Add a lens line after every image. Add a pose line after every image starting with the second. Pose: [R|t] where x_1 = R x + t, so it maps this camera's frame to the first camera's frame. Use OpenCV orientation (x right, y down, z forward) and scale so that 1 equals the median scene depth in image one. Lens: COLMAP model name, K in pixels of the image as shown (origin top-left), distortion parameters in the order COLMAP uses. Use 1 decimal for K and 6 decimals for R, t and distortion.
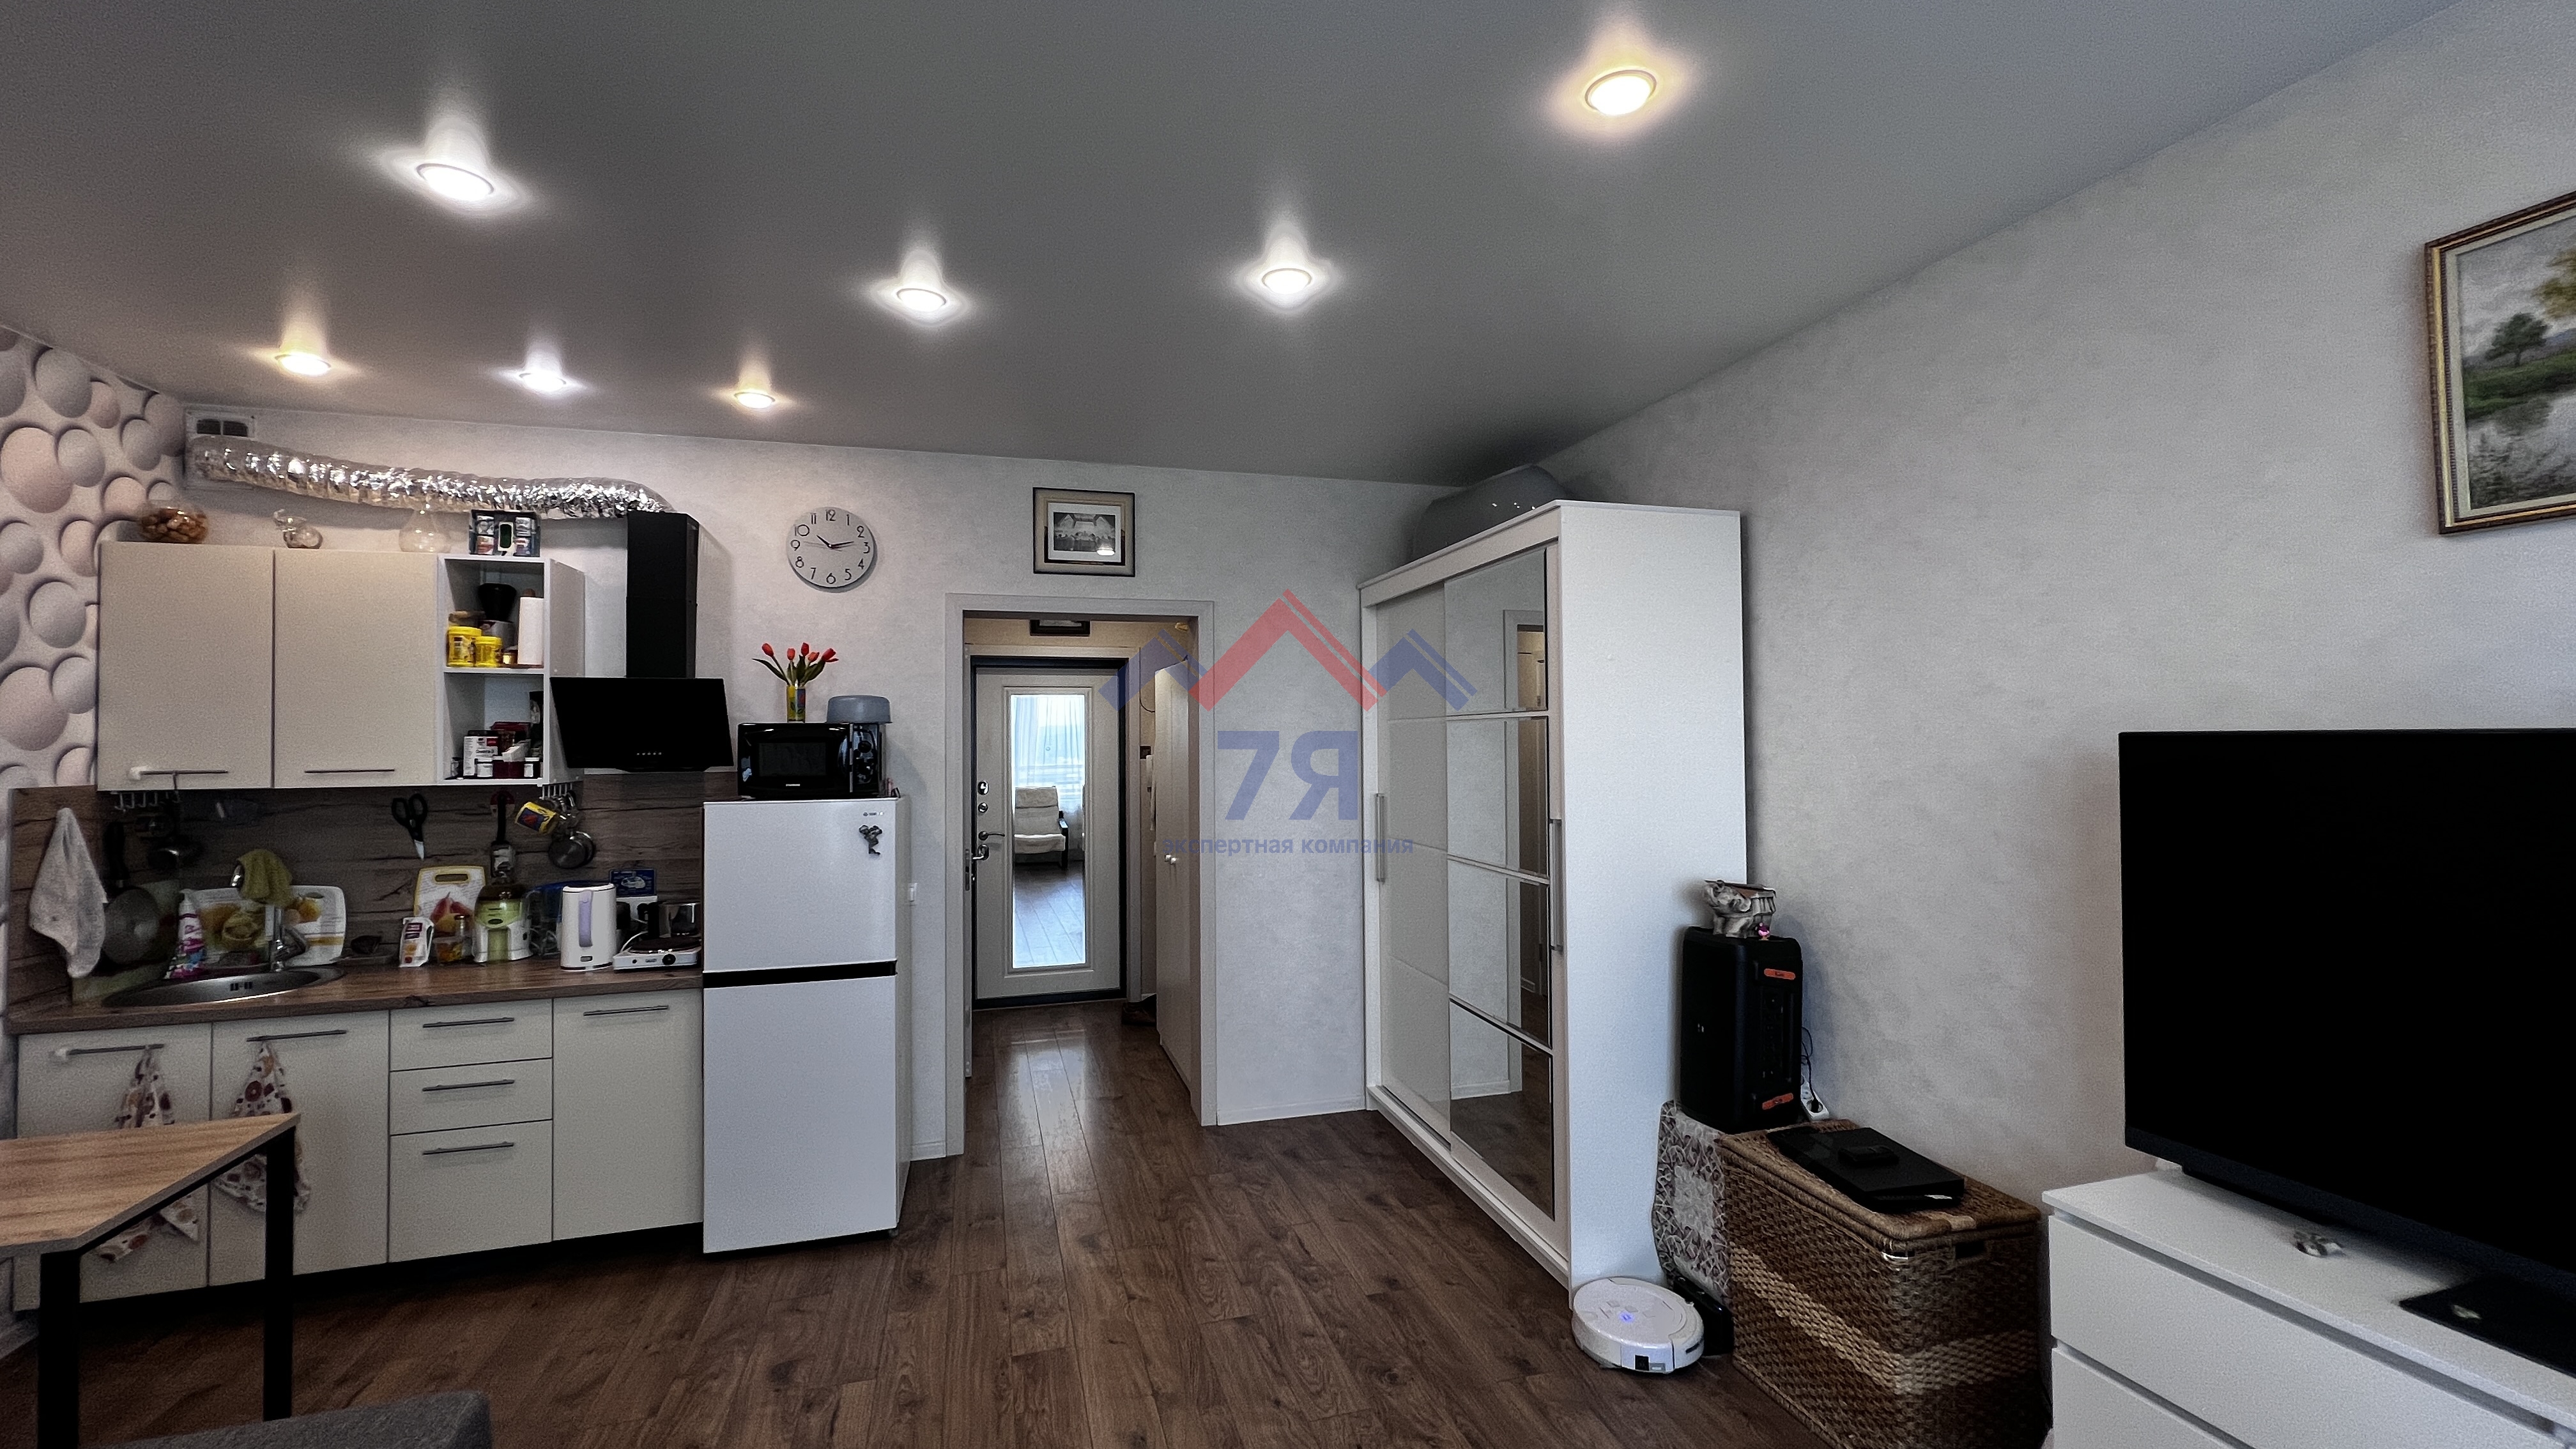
lens RADIAL K [[1045.7, 0, 1291.7], [0, 1045.7, 716.9], [0, 0, 1]] dist [-0.002920, 0.001714]
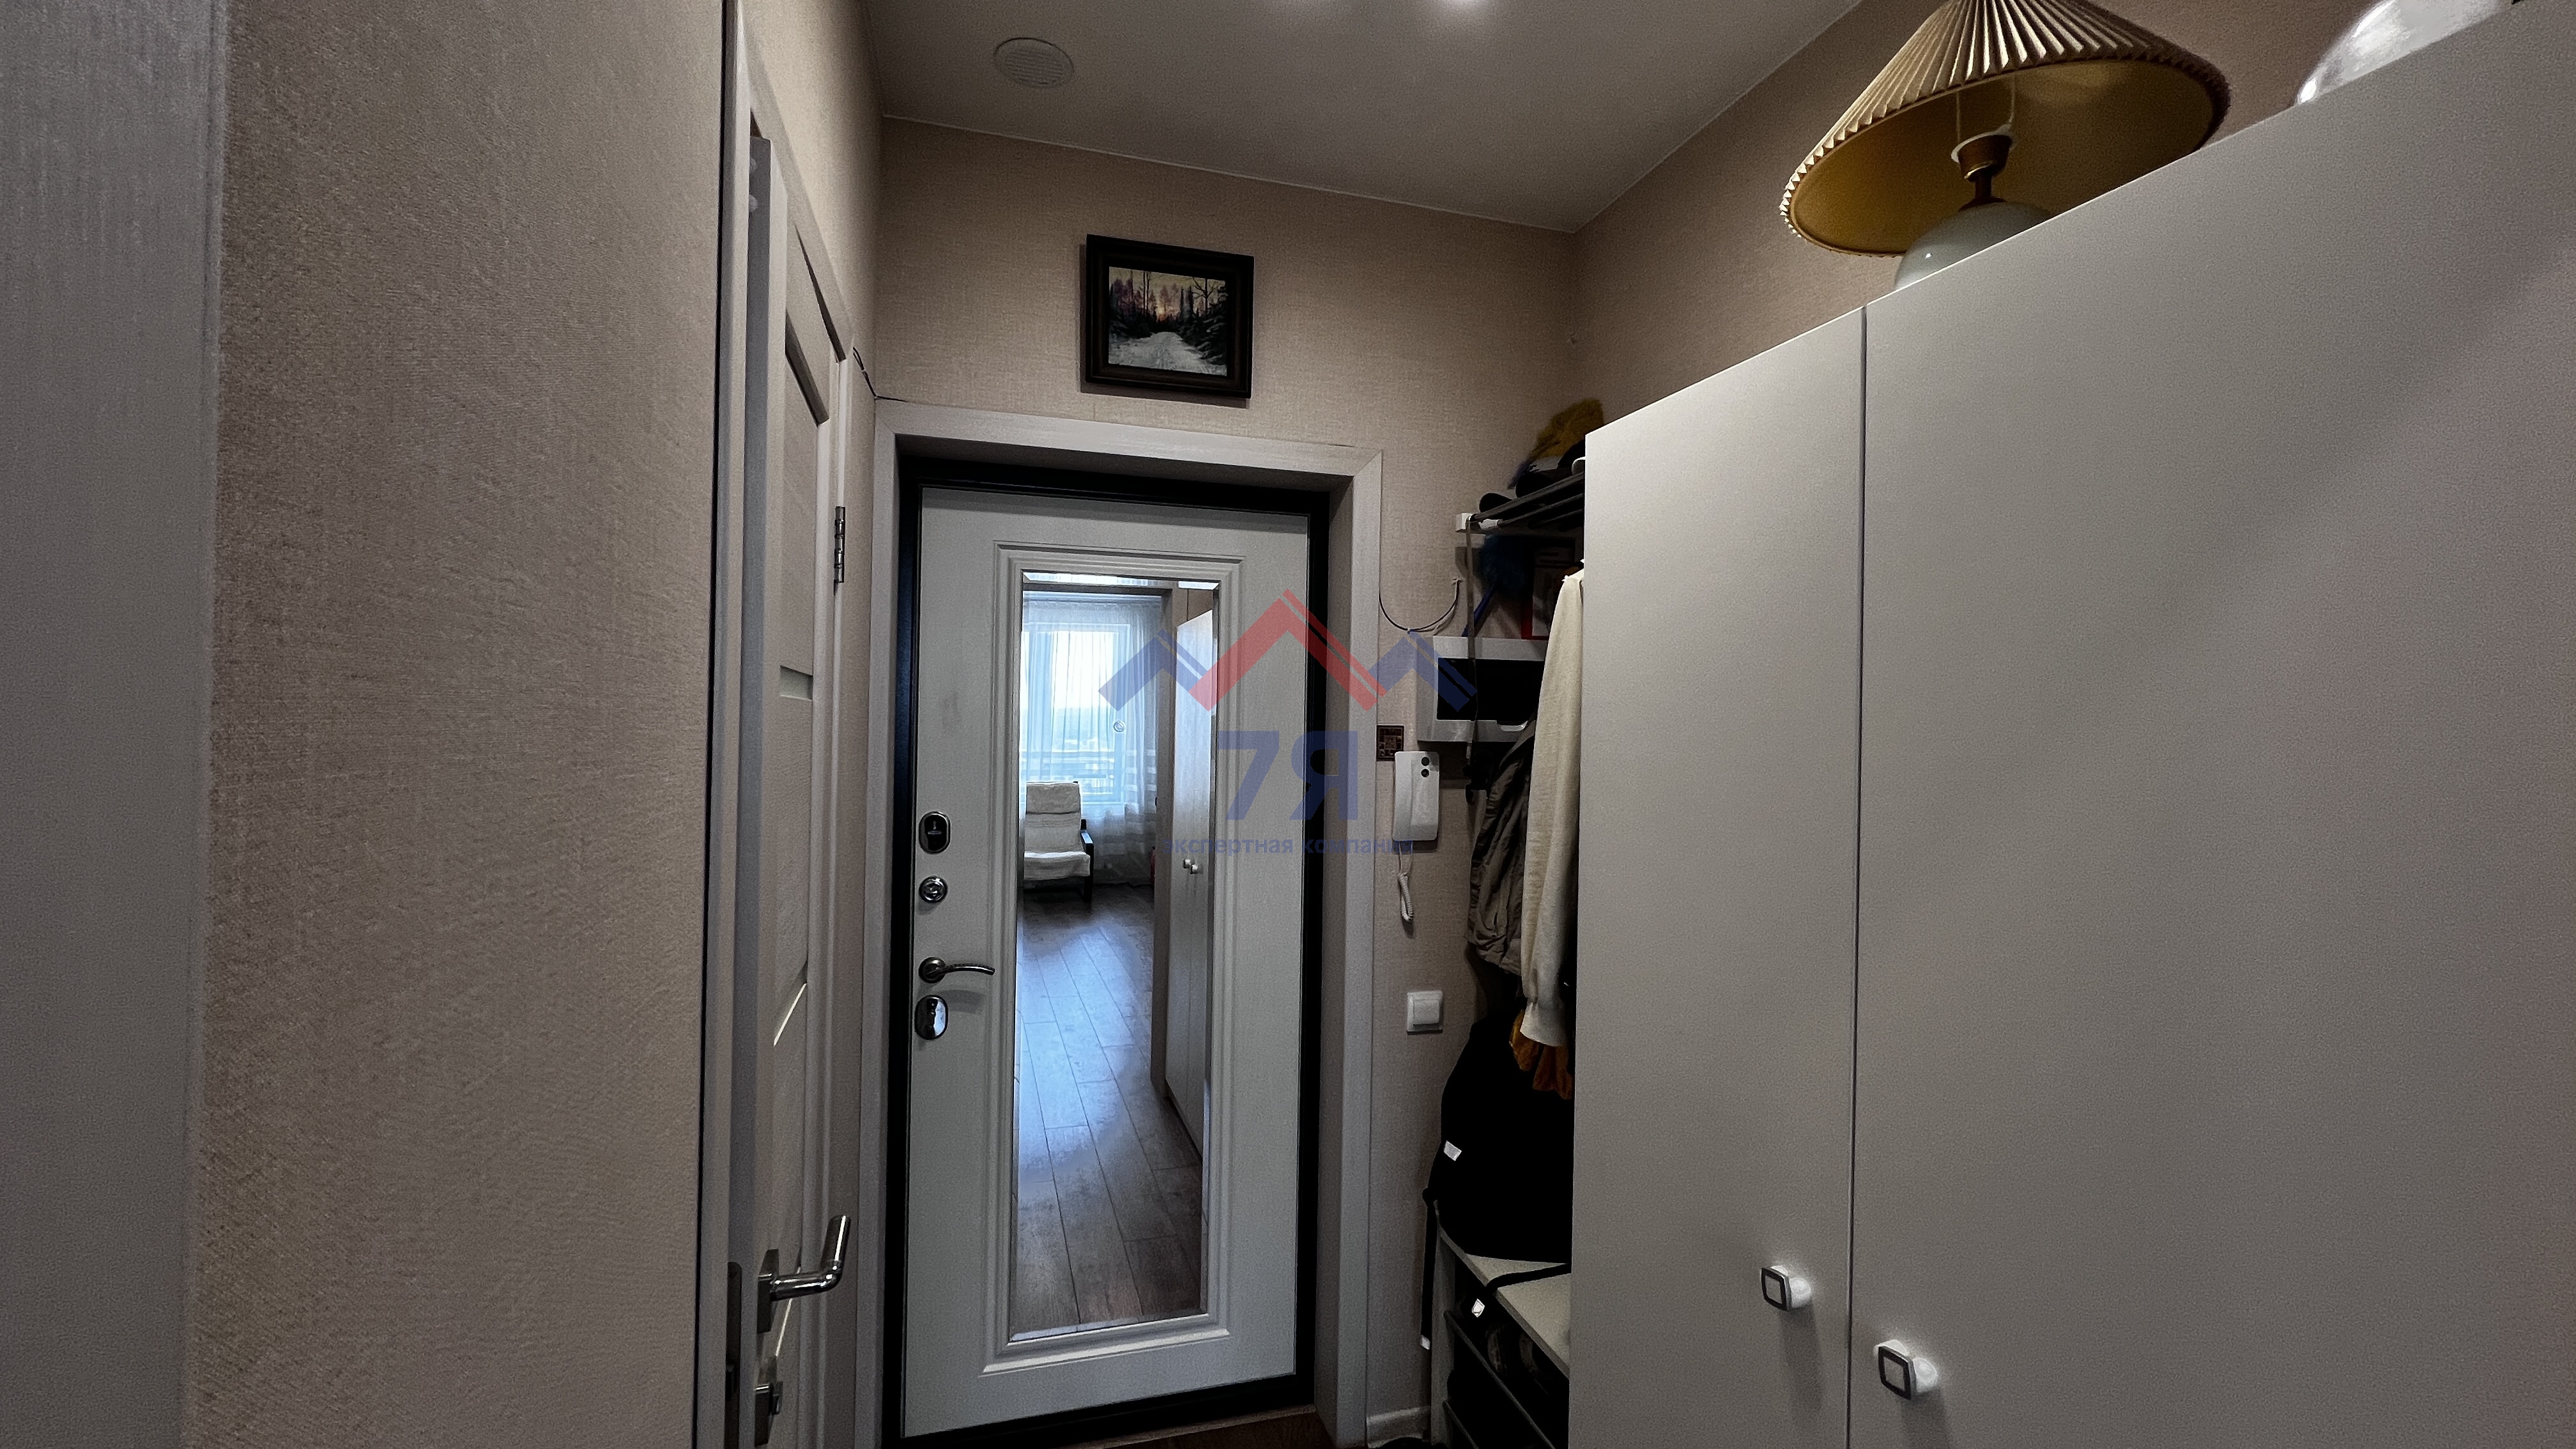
lens RADIAL K [[1021.9, 0, 1266.8], [0, 1021.9, 717.3], [0, 0, 1]] dist [0.000710, -0.000023]
pose [[0.999275, 0.027443, -0.026405, -0.337938], [-0.027250, 0.999600, 0.007626, 0.044926], [0.026604, -0.006901, 0.999622, 1.267195]]
